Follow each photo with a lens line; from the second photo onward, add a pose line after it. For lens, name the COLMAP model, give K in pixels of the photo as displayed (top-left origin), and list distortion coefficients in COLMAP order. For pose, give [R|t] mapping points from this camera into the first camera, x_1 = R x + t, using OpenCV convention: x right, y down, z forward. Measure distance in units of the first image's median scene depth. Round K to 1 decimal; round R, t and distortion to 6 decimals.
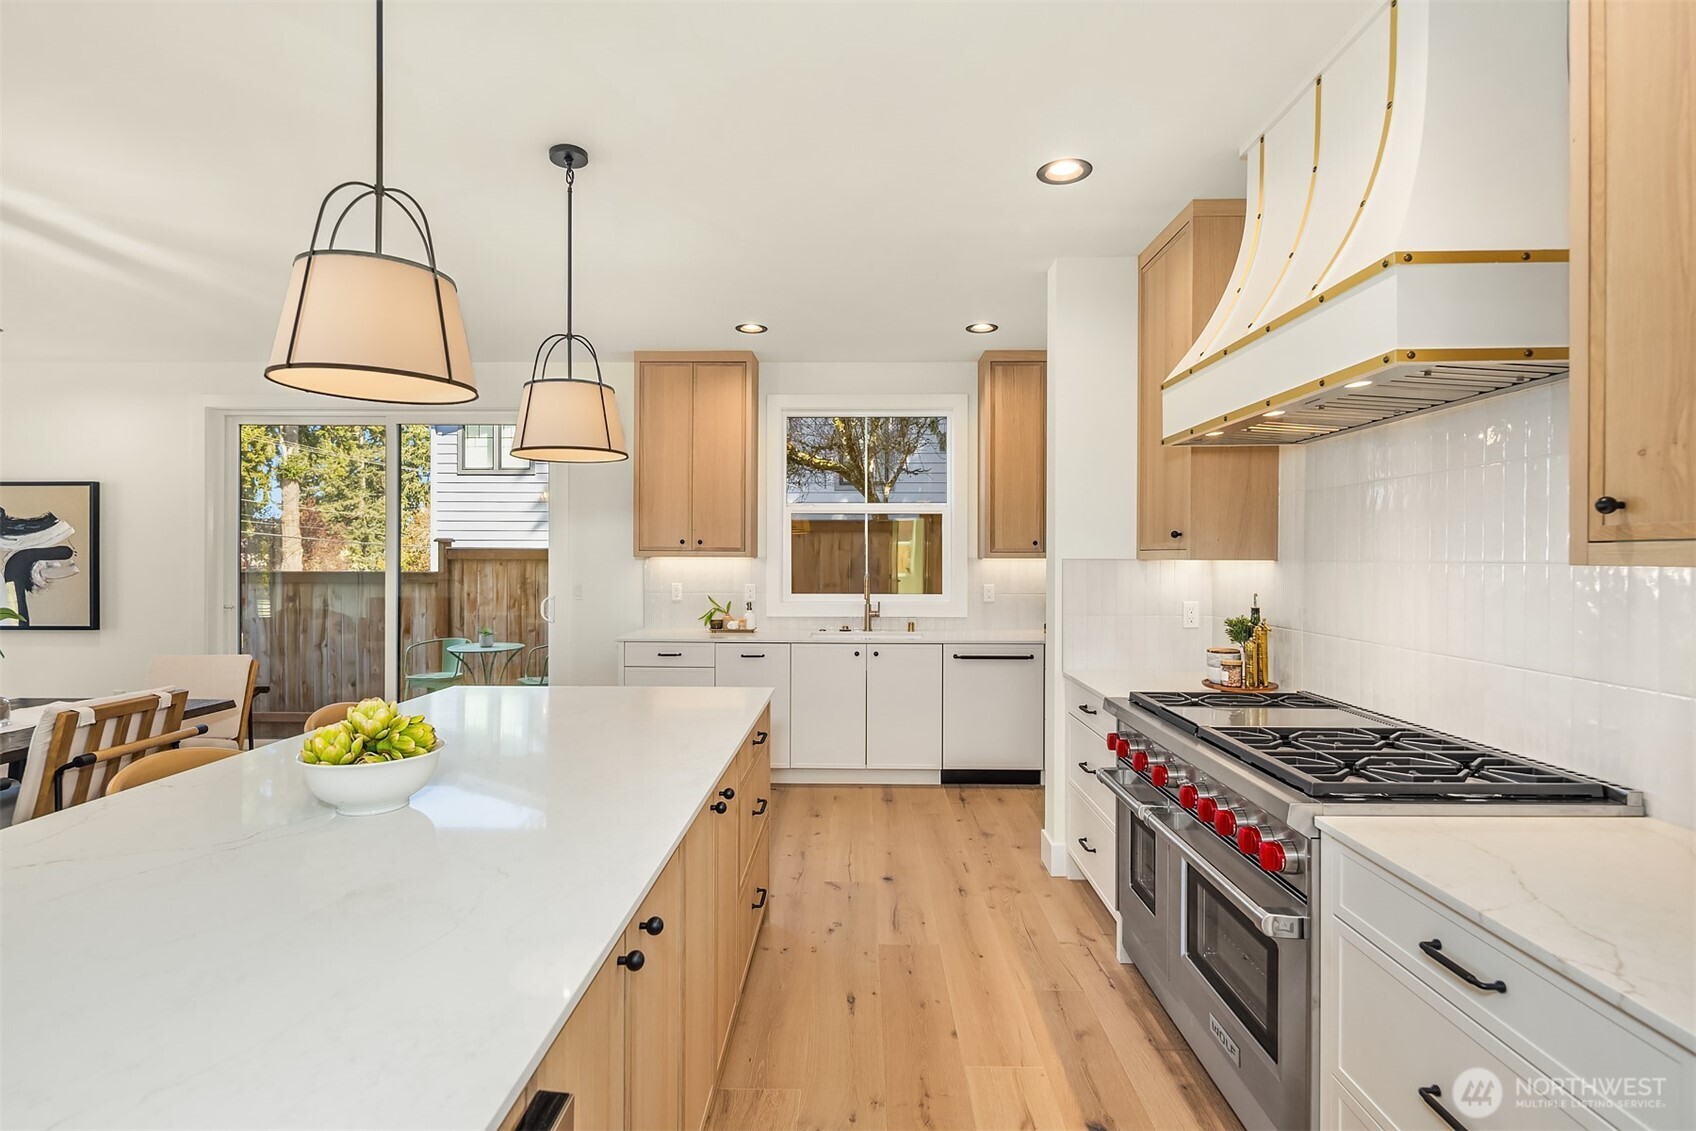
lens RADIAL K [[820.8, 0, 853.5], [0, 820.8, 559.0], [0, 0, 1]] dist [0.005628, -0.002855]
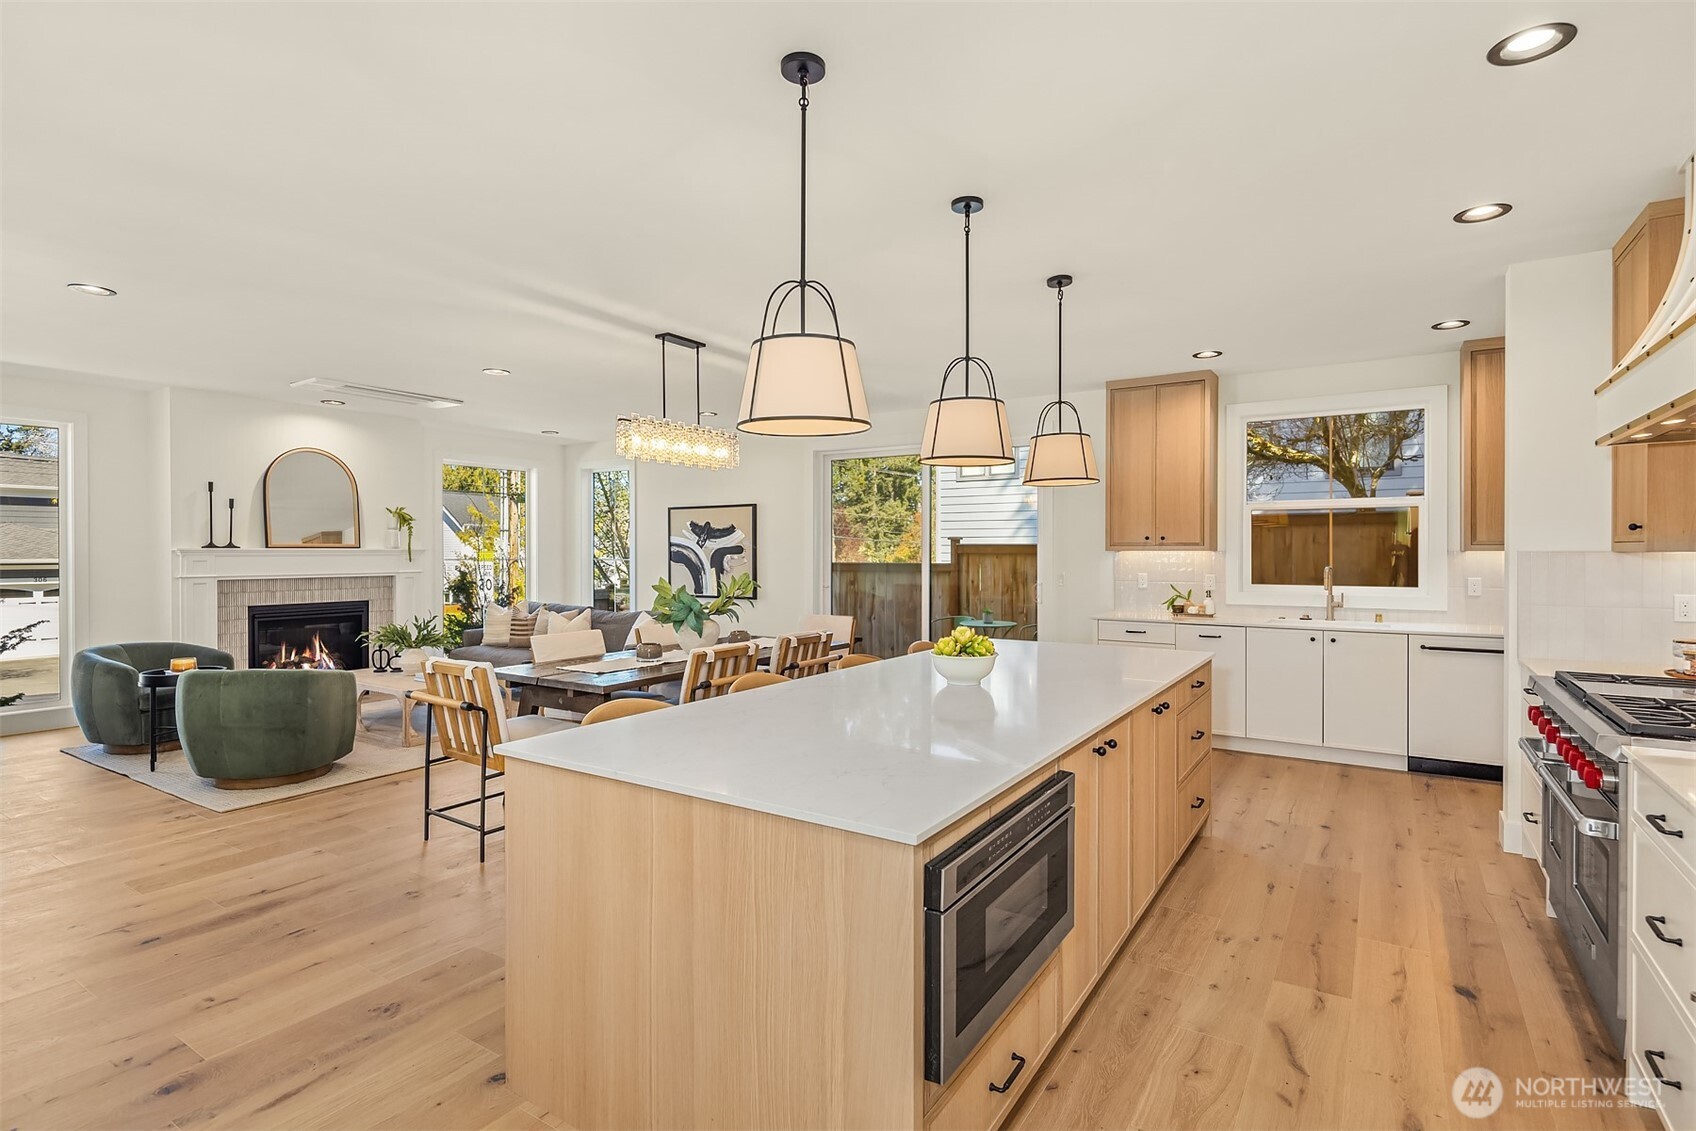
lens RADIAL K [[820.8, 0, 856.8], [0, 820.8, 555.1], [0, 0, 1]] dist [0.005628, -0.002855]
pose [[0.847318, -0.000714, -0.531086, 0.070652], [0.001834, 0.999997, 0.001582, 0.001076], [0.531083, -0.002314, 0.847317, -0.244222]]
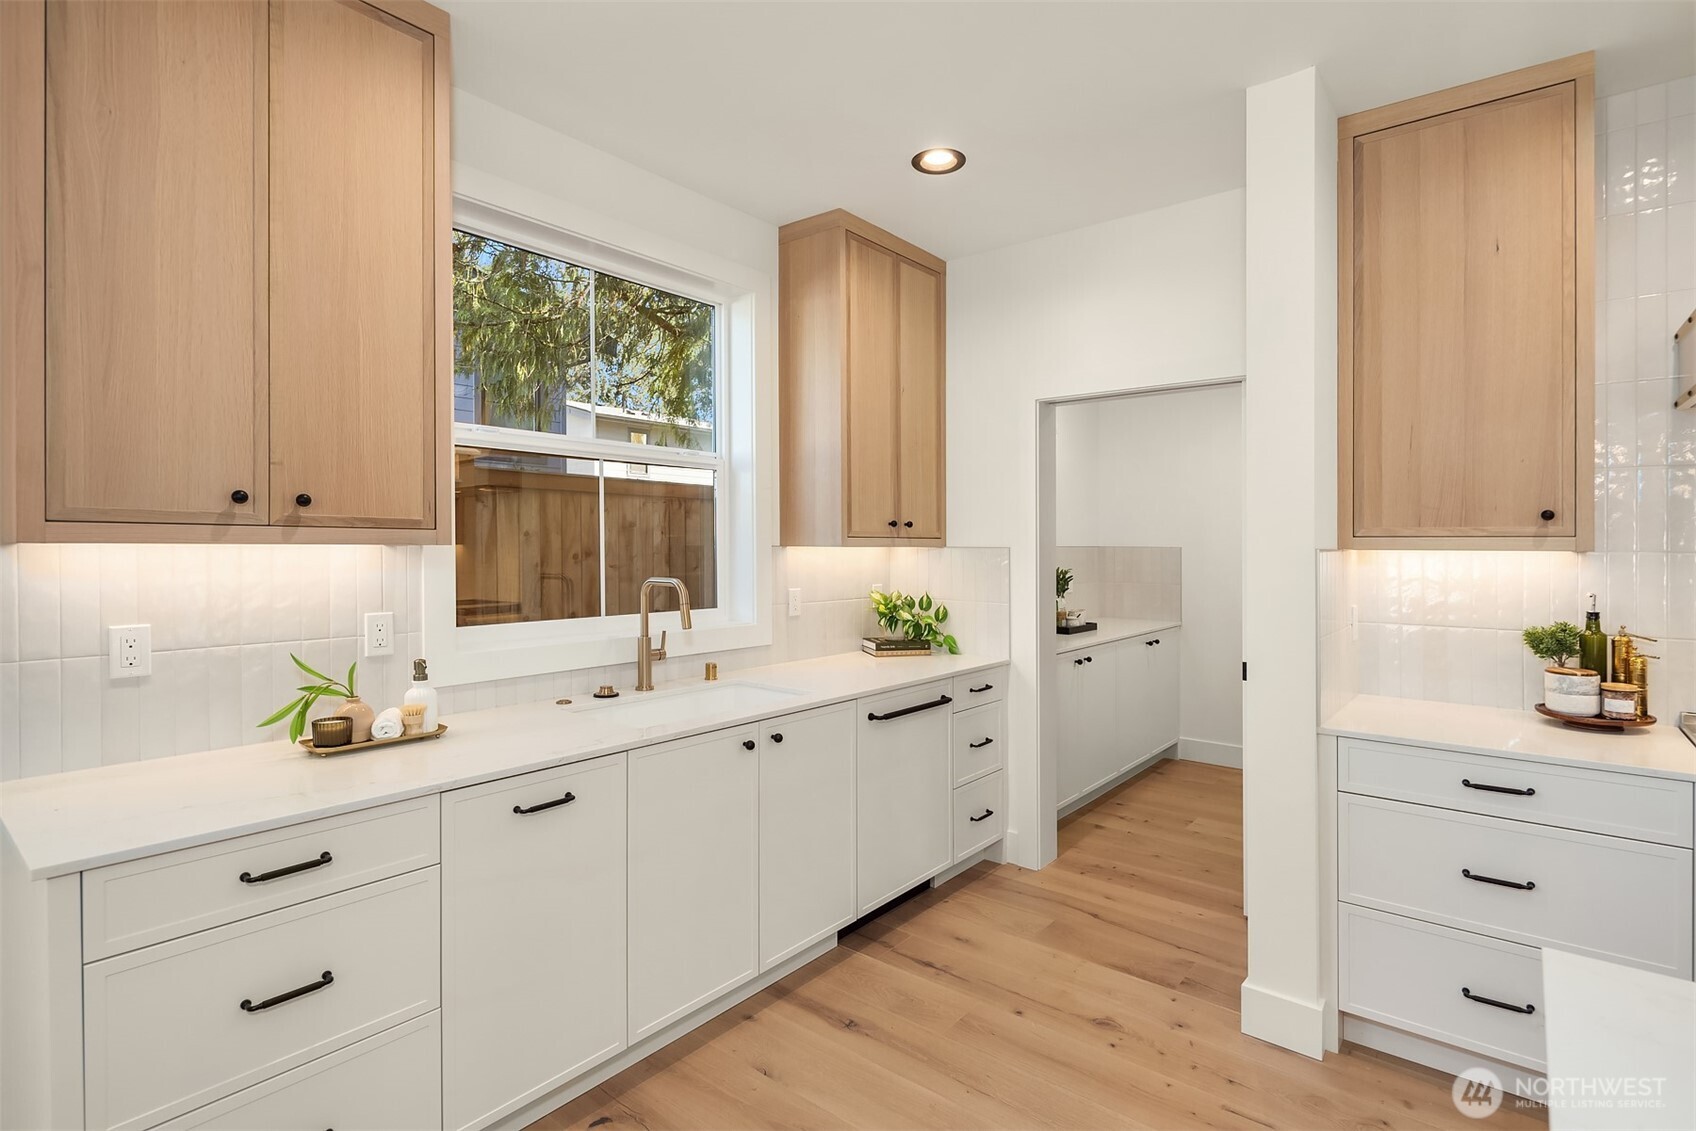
lens RADIAL K [[820.8, 0, 862.4], [0, 820.8, 541.4], [0, 0, 1]] dist [0.005628, -0.002855]
pose [[0.607109, 0.001372, 0.794618, -0.338414], [-0.002687, 0.999996, 0.000326, -0.004667], [-0.794614, -0.002333, 0.607110, 0.652082]]
